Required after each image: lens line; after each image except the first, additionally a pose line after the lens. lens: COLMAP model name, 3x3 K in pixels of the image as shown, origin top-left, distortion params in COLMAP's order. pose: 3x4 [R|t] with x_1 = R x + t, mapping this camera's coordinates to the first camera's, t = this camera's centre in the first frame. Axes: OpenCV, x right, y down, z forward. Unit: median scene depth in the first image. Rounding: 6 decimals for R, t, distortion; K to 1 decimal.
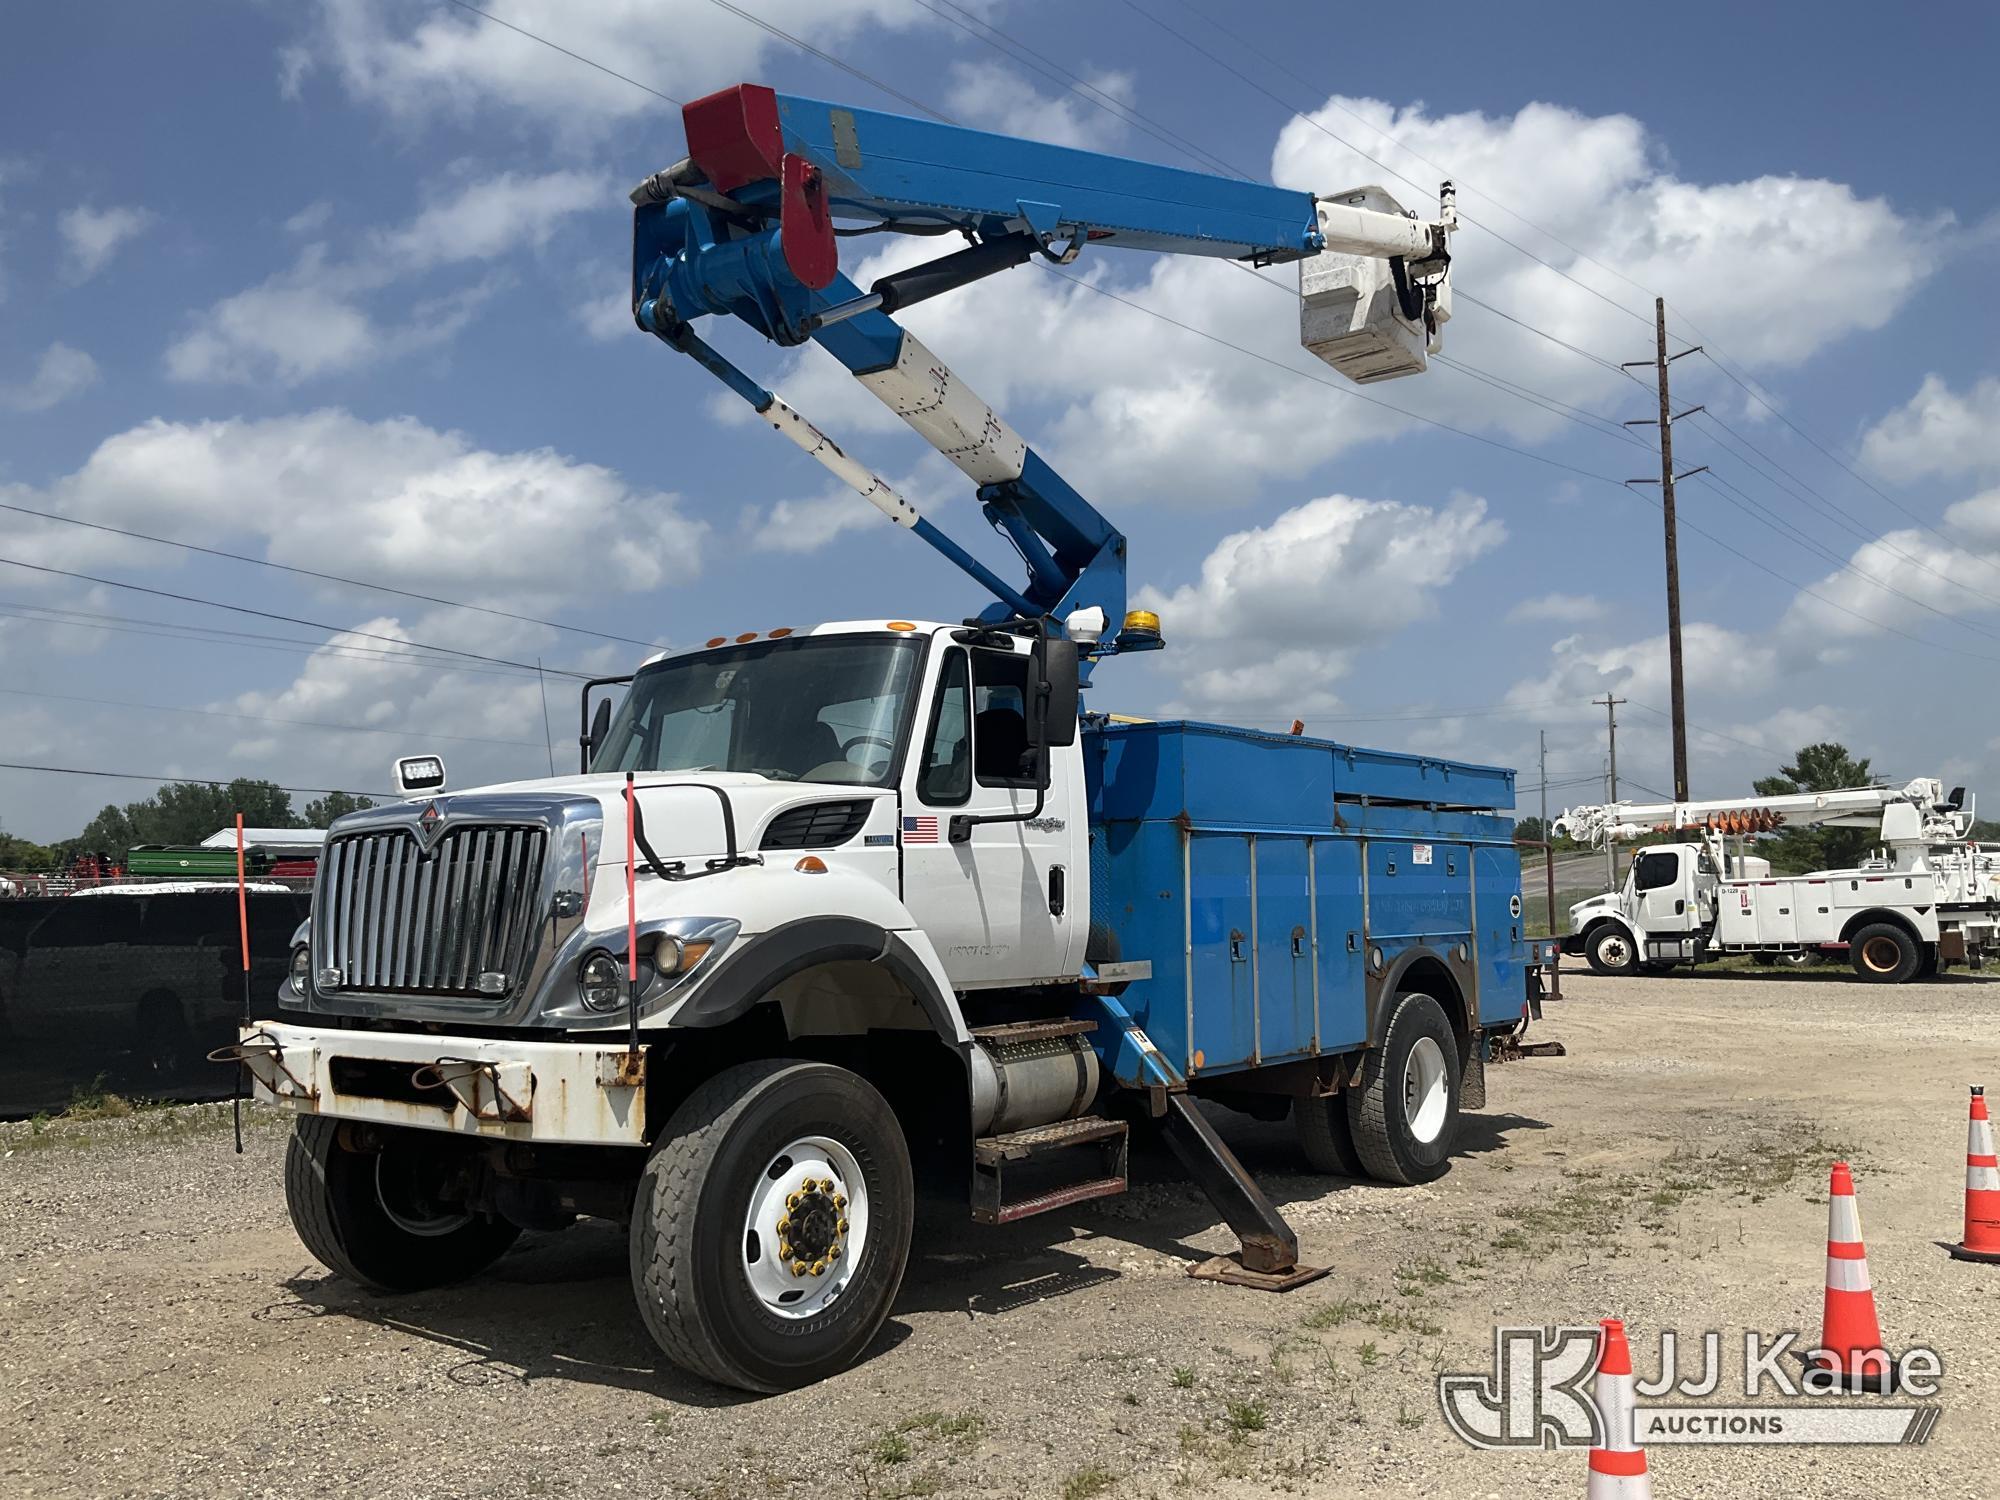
lens RADIAL K [[1611.0, 0, 1008.6], [0, 1611.0, 742.9], [0, 0, 1]] dist [0.035741, -0.067430]
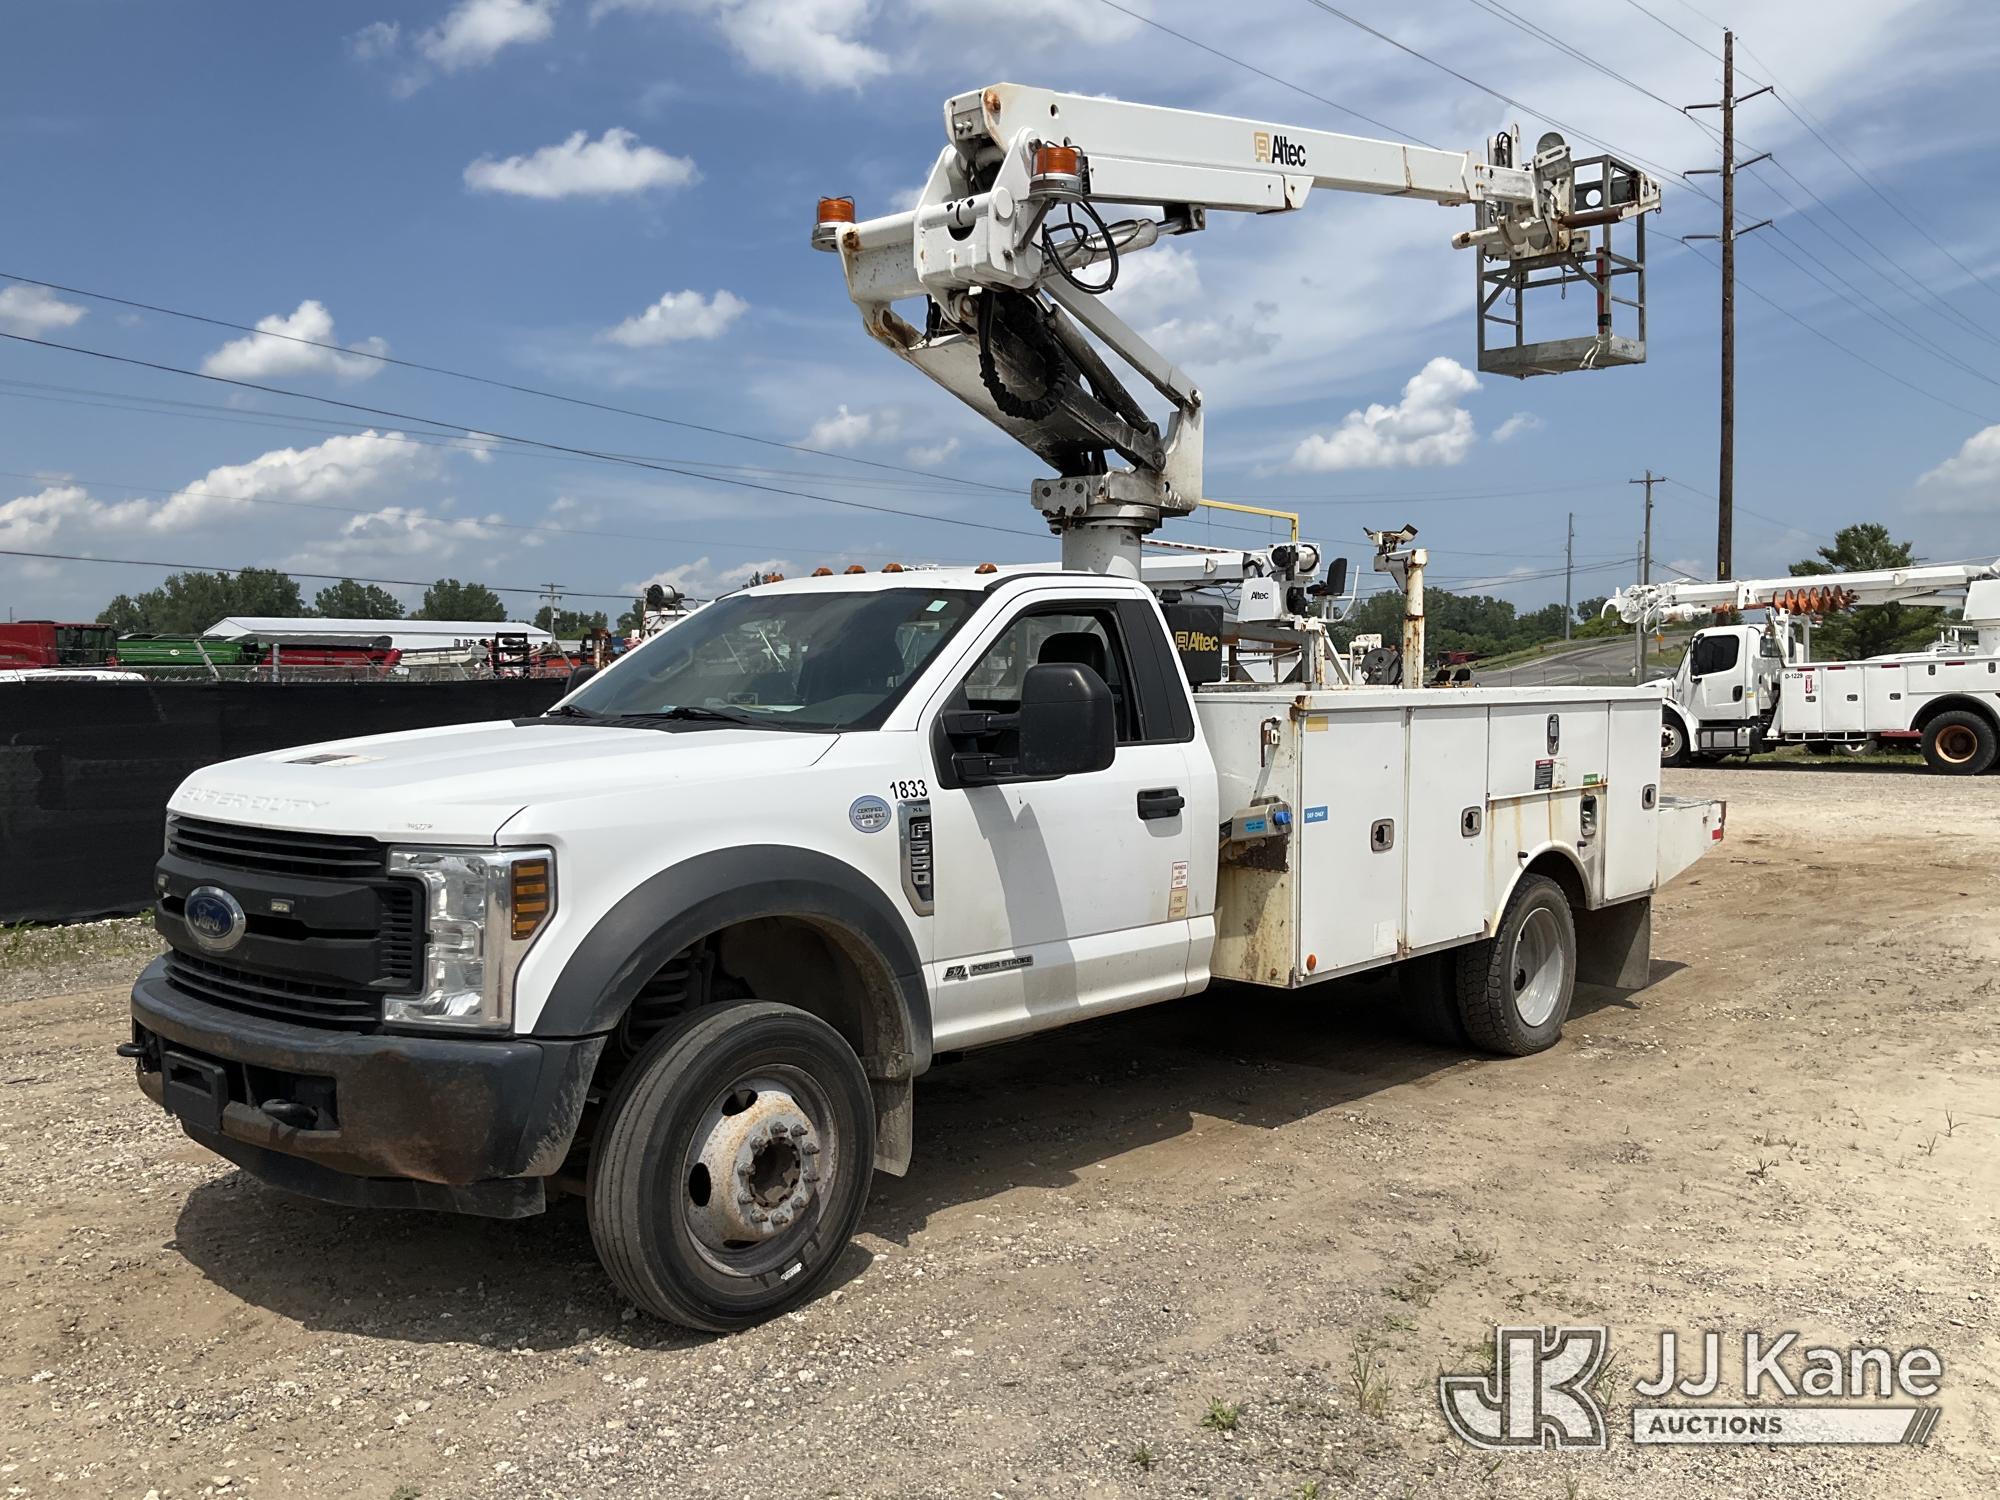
lens RADIAL K [[1612.3, 0, 1000.0], [0, 1612.3, 750.0], [0, 0, 1]] dist [0.060202, -0.123739]
pose [[0.999895, -0.001974, -0.014337, 0.005375], [0.003887, 0.990884, 0.134658, 0.007045], [0.013941, -0.134700, 0.990788, 0.072155]]
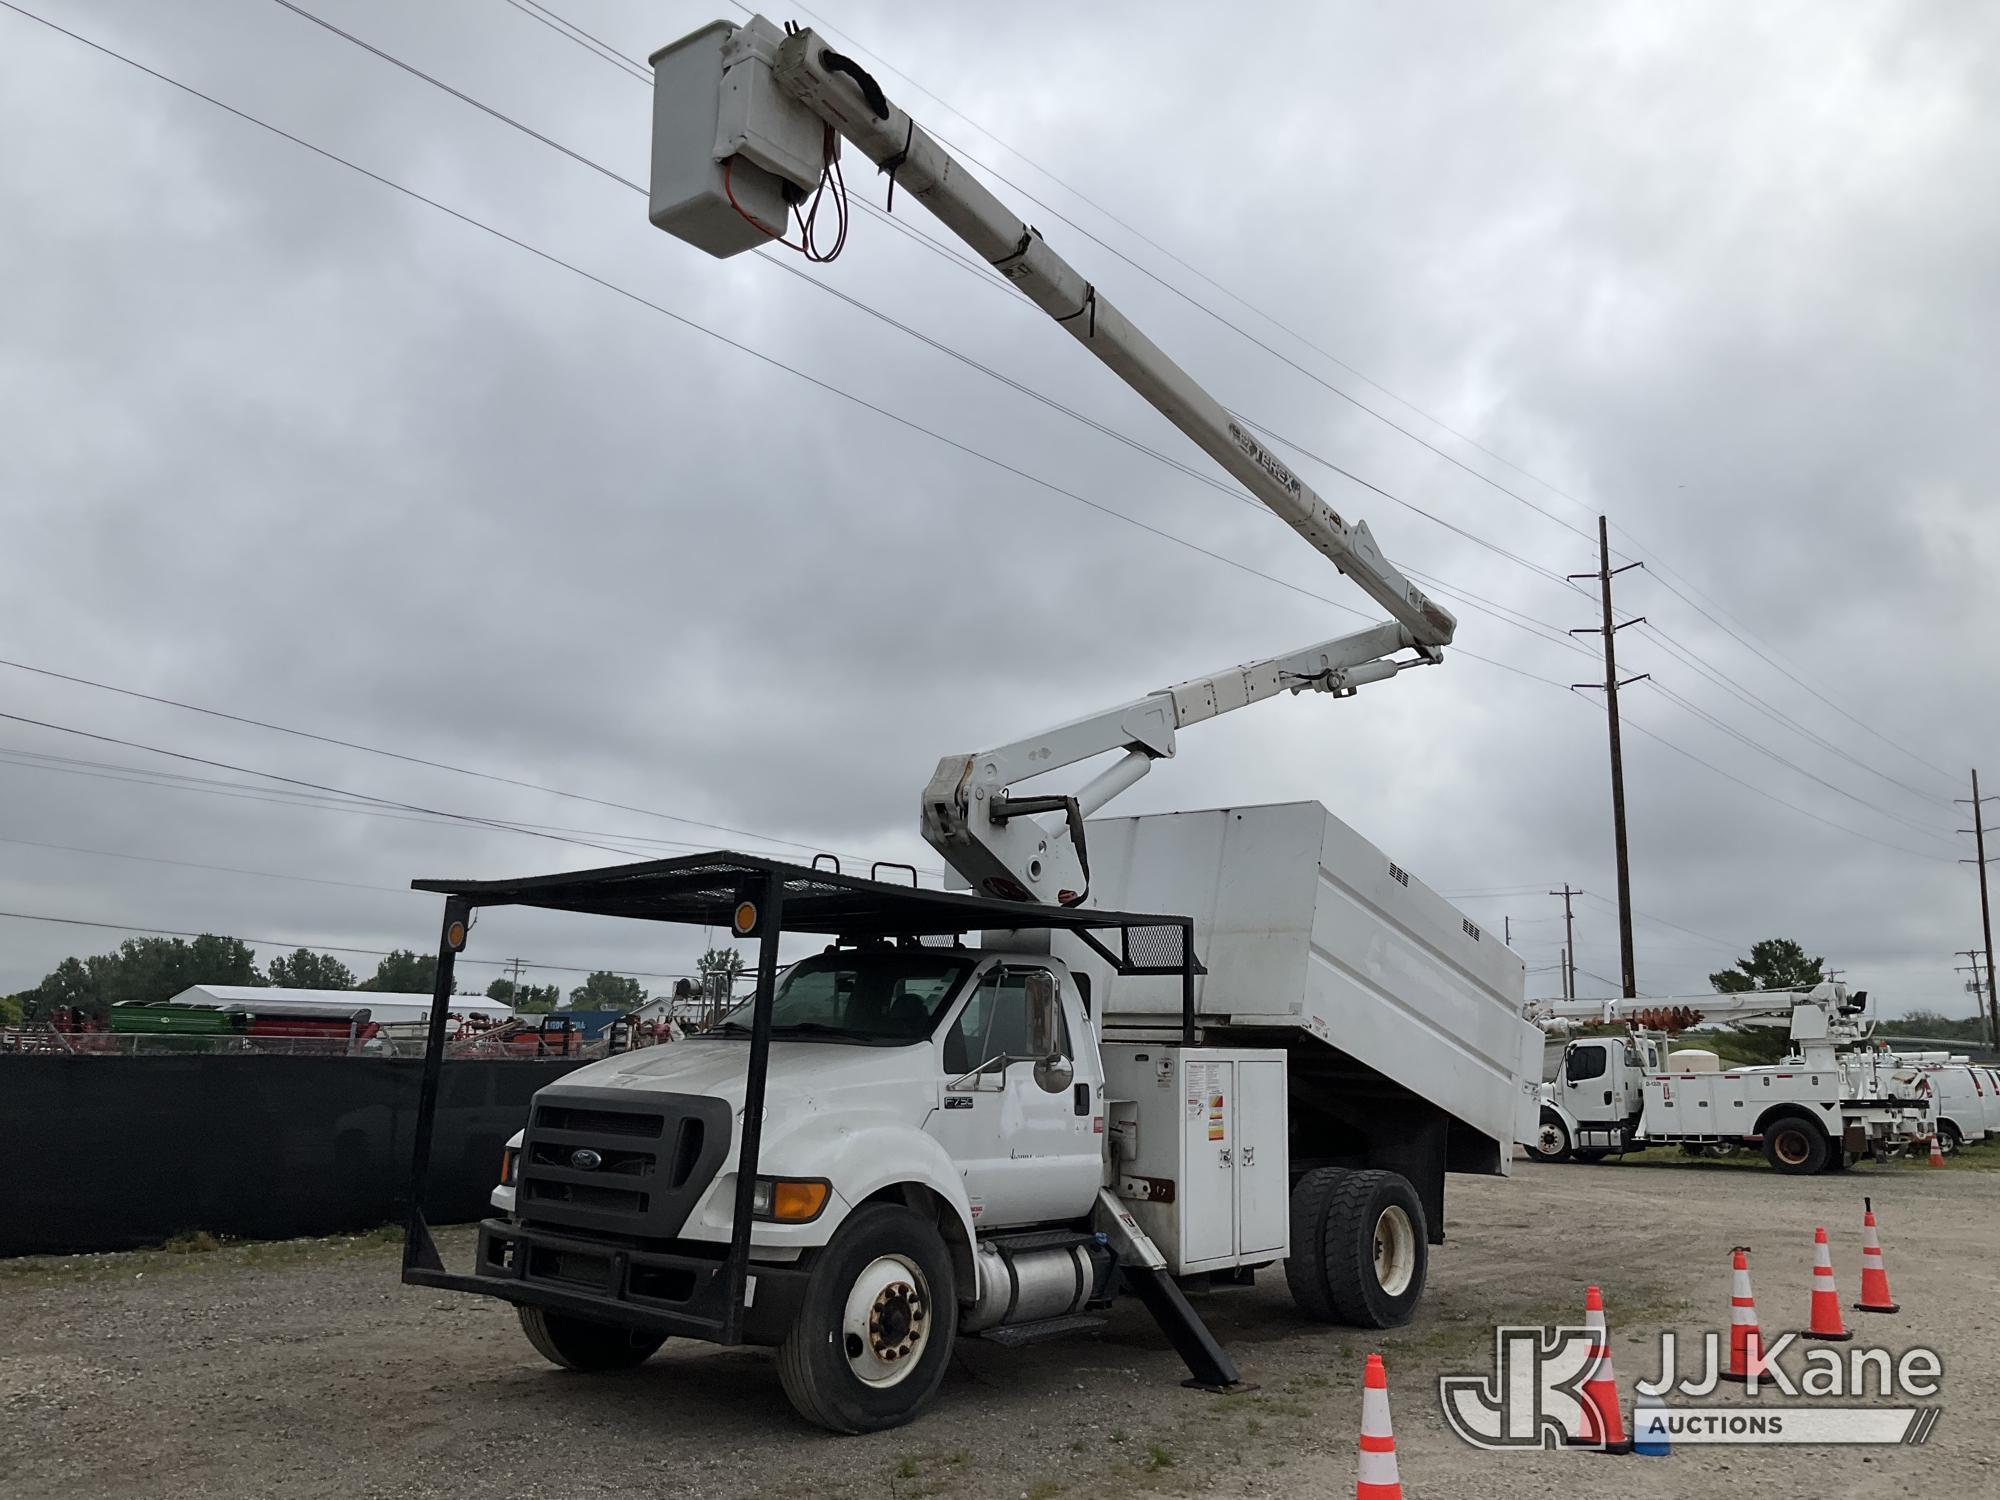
lens RADIAL K [[1599.2, 0, 1002.0], [0, 1599.2, 748.7], [0, 0, 1]] dist [0.081495, -0.160310]
pose [[0.999594, 0.025705, 0.012289, -0.004227], [-0.024304, 0.994382, -0.103025, -0.008808], [-0.014868, 0.102685, 0.994603, -0.083715]]
